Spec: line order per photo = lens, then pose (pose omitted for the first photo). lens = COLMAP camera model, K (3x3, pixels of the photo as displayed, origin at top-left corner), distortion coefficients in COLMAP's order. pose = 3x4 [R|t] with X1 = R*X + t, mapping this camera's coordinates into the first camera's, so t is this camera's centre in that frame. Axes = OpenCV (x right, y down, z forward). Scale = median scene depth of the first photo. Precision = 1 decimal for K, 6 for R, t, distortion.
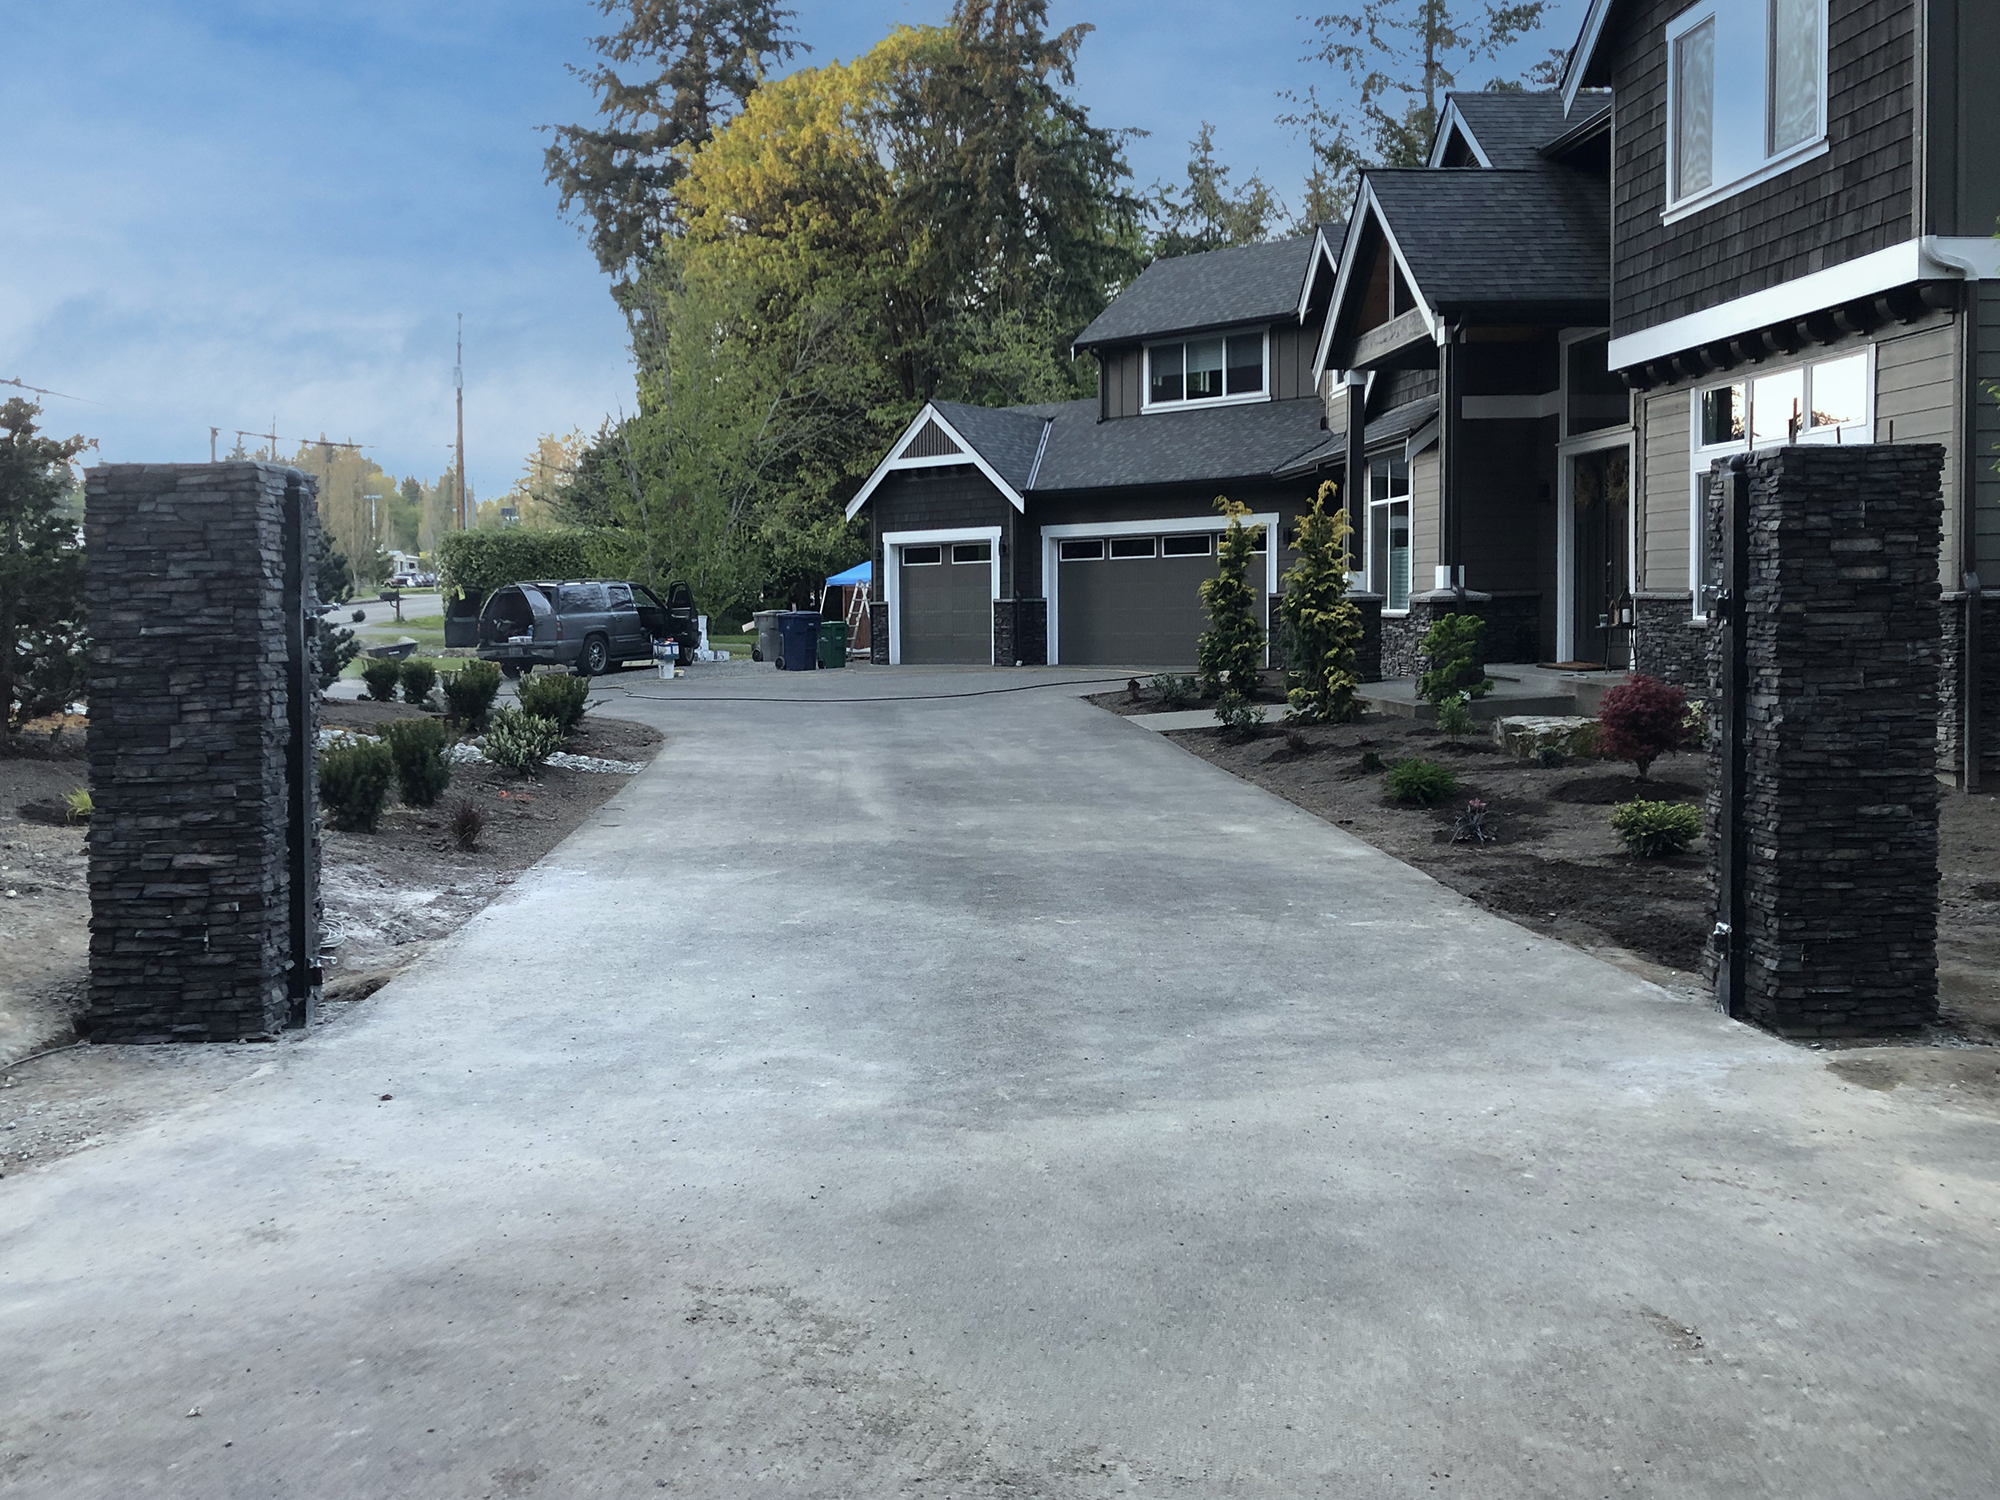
lens RADIAL K [[1751.8, 0, 983.0], [0, 1751.8, 686.7], [0, 0, 1]] dist [0.006829, -0.006730]
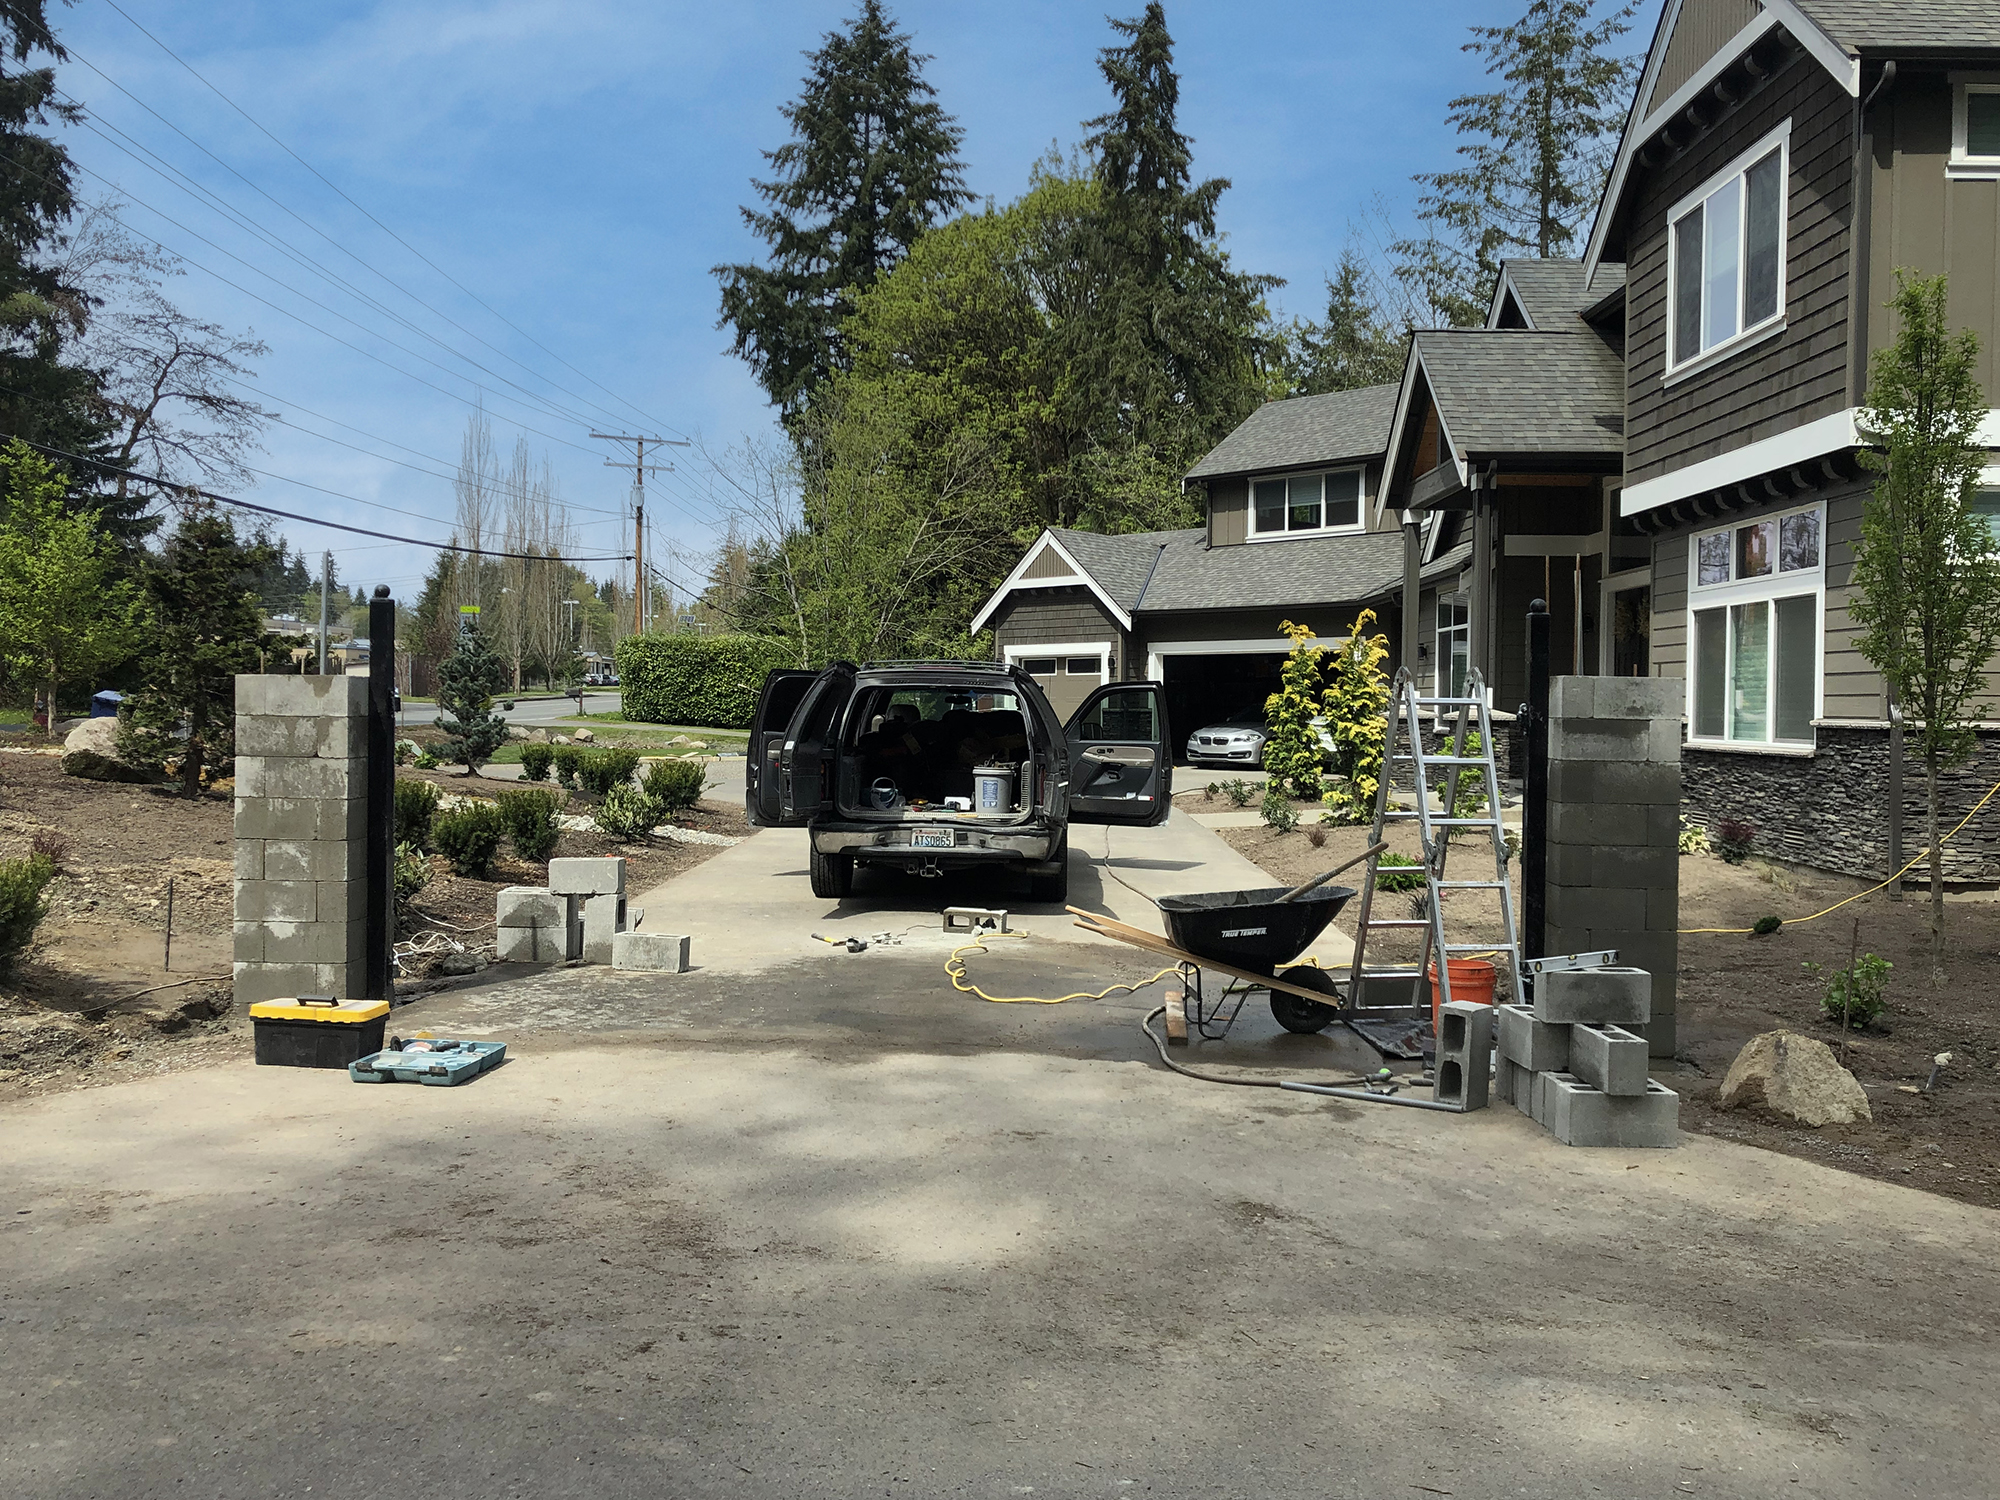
lens RADIAL K [[1673.1, 0, 1000.0], [0, 1673.1, 750.0], [0, 0, 1]] dist [0.005920, 0.006557]
pose [[0.996142, 0.031606, -0.081870, 0.060593], [-0.033773, 0.999111, -0.025219, 0.007417], [0.081001, 0.027887, 0.996324, -0.085036]]
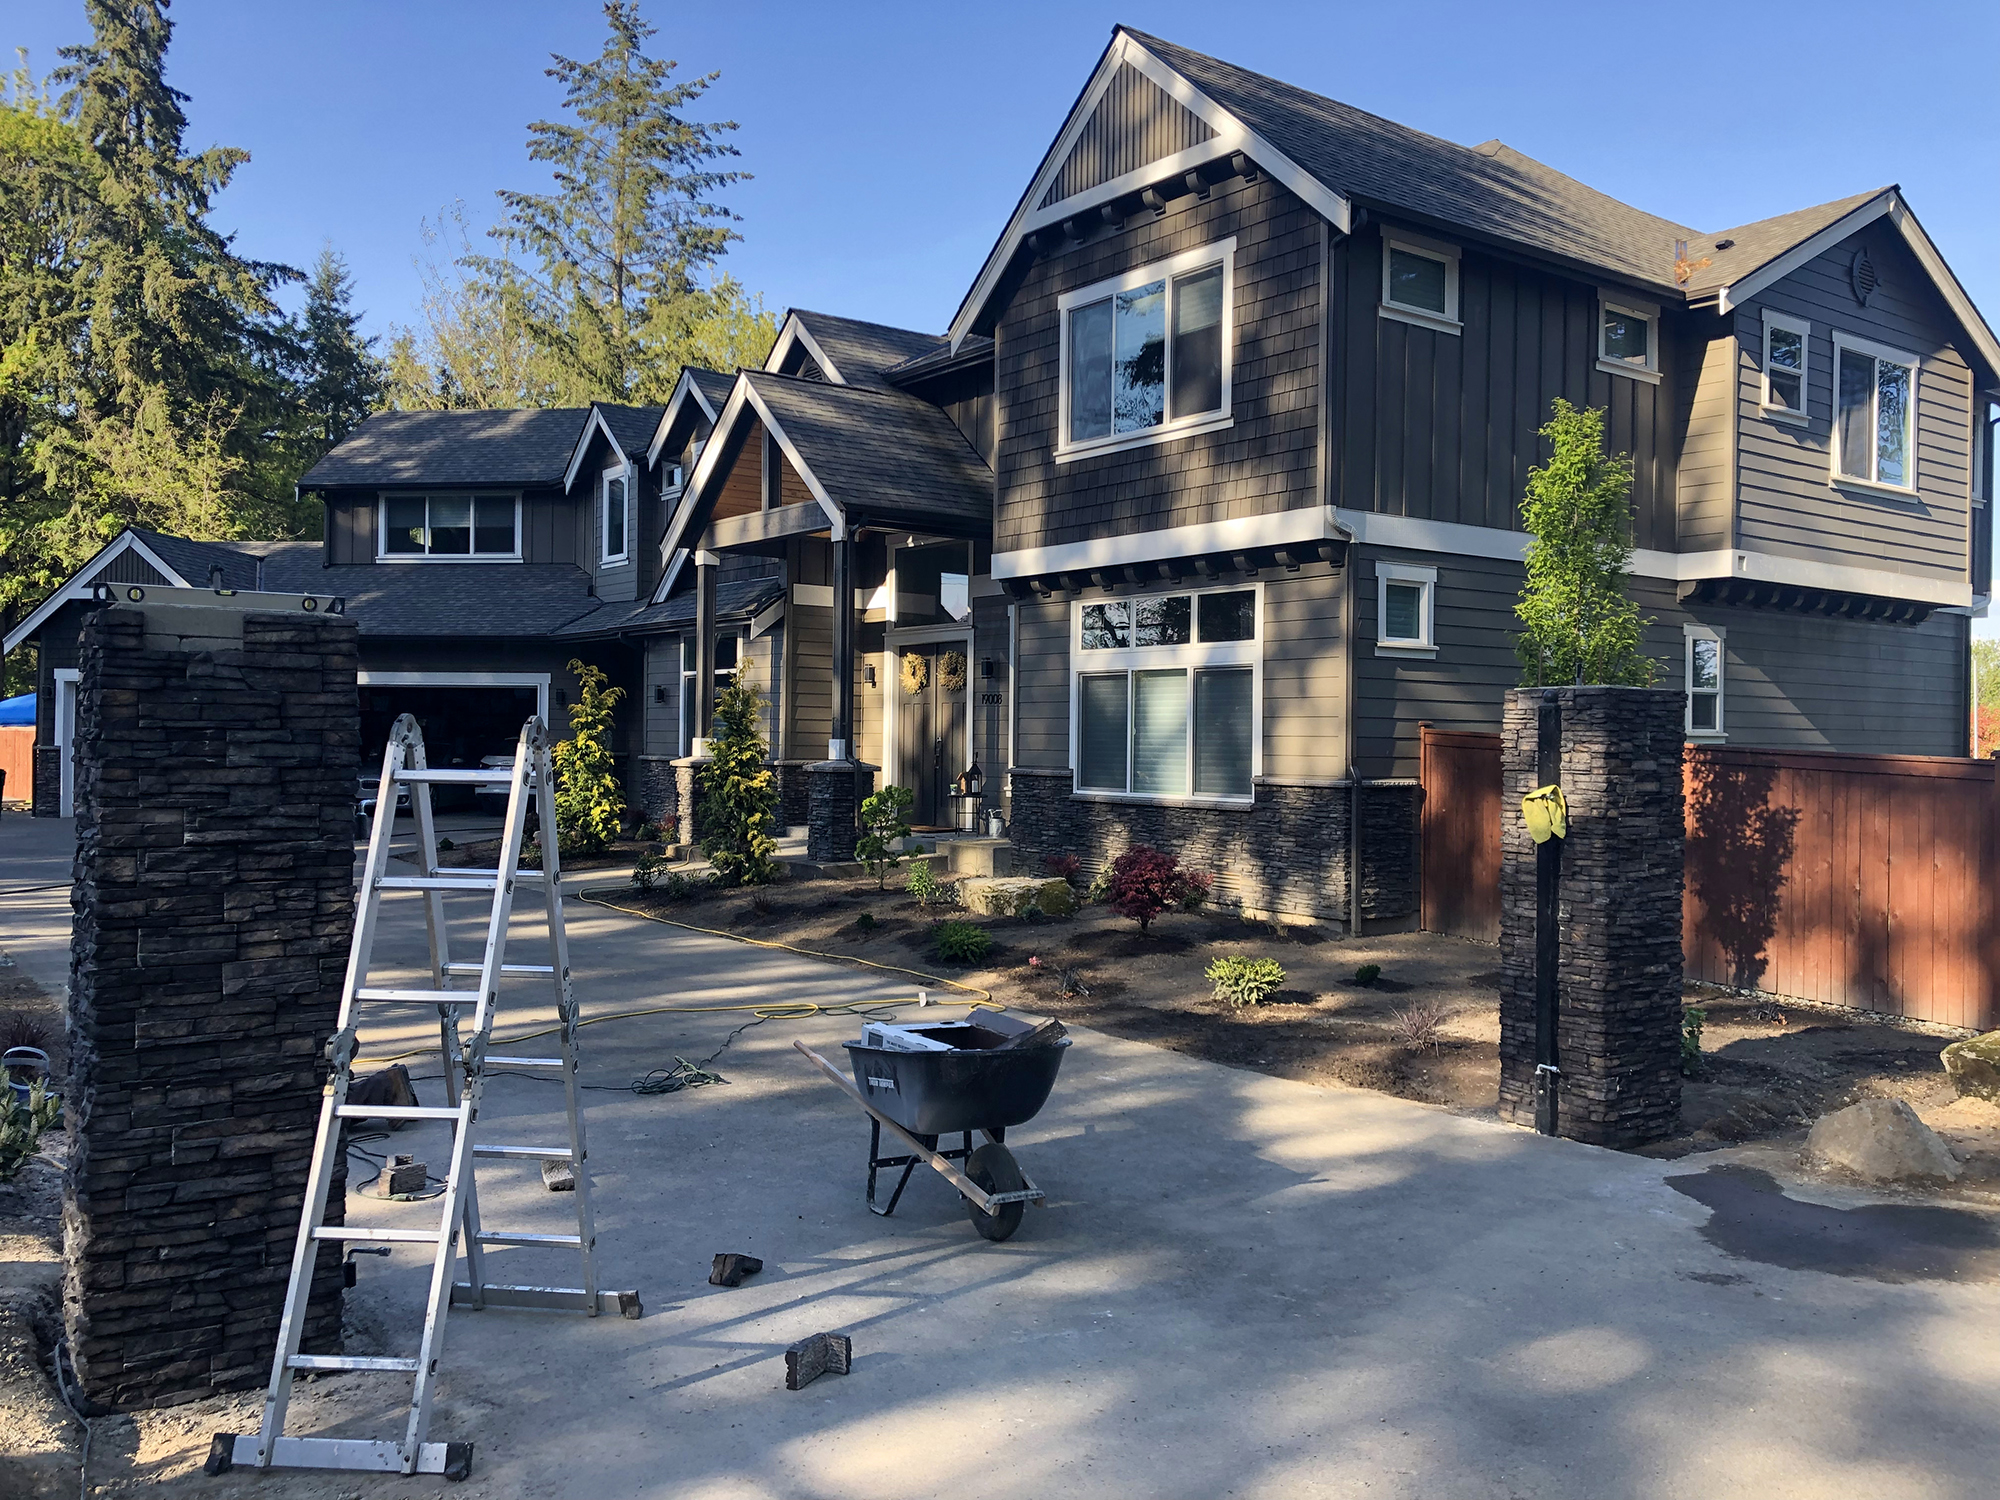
lens RADIAL K [[1632.9, 0, 1023.6], [0, 1632.9, 743.4], [0, 0, 1]] dist [0.005630, 0.008526]
pose [[0.840331, 0.027813, 0.541359, -0.217589], [0.001252, 0.998581, -0.053247, -0.013134], [-0.542072, 0.045423, 0.839103, 0.089534]]
